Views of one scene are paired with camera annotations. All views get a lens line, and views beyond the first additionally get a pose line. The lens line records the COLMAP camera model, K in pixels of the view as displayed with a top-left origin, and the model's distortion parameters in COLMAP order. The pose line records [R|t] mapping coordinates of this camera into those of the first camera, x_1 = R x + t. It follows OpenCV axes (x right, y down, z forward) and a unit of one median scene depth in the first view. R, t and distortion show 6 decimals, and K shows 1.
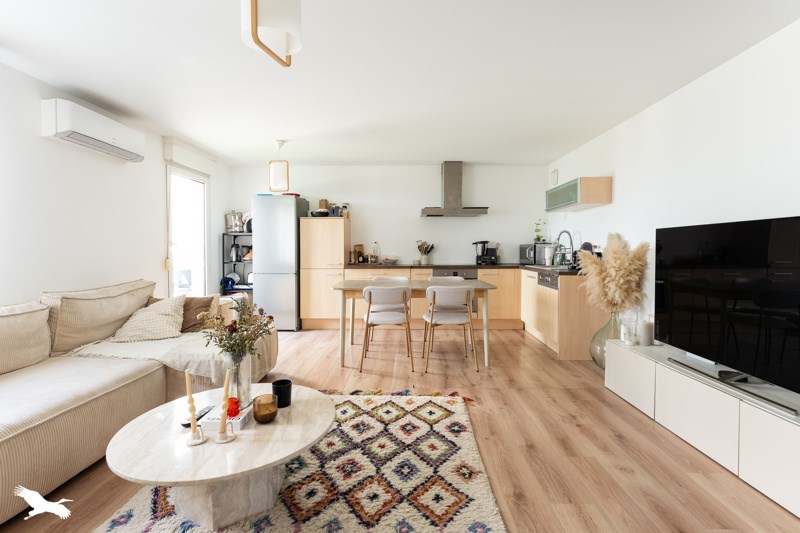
lens RADIAL K [[317.3, 0, 379.7], [0, 317.3, 268.2], [0, 0, 1]] dist [0.000028, -0.000578]
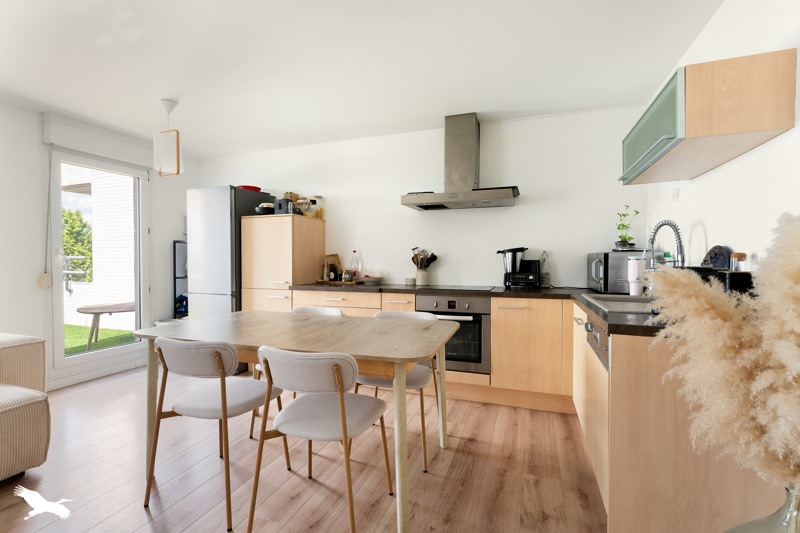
lens RADIAL K [[330.7, 0, 393.5], [0, 330.7, 274.9], [0, 0, 1]] dist [-0.000664, 0.000211]
pose [[0.963023, 0.014191, -0.269044, 0.422736], [-0.018827, 0.999715, -0.014660, -0.035349], [0.268760, 0.019183, 0.963016, 0.557554]]
